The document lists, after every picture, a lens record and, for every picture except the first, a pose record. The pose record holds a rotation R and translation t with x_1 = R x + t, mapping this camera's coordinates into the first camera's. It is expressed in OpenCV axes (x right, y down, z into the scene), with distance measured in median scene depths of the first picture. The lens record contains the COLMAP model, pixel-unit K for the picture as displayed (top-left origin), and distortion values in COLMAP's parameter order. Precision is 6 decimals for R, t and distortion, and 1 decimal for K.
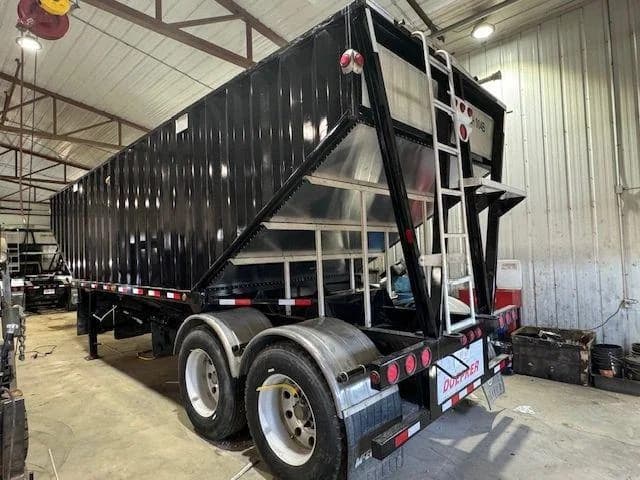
lens RADIAL K [[370.2, 0, 319.2], [0, 370.2, 238.6], [0, 0, 1]] dist [-0.000483, 0.003011]
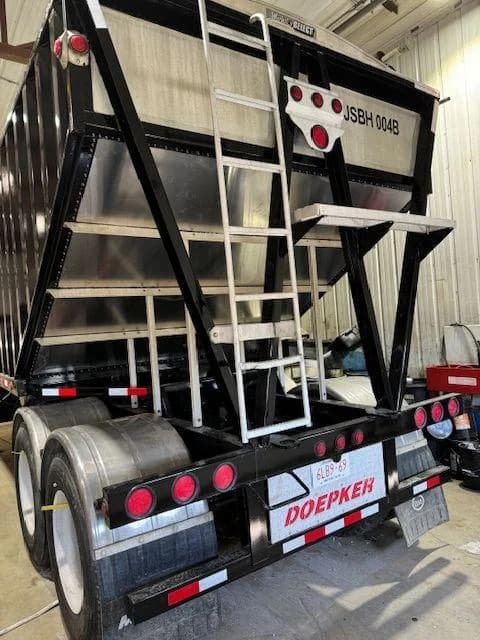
lens RADIAL K [[456.1, 0, 240.2], [0, 456.1, 319.2], [0, 0, 1]] dist [0.008493, -0.012340]
pose [[0.979904, -0.037220, -0.195968, 0.364214], [0.044297, 0.998510, 0.031854, 0.004558], [0.194491, -0.039894, 0.980093, 0.146622]]
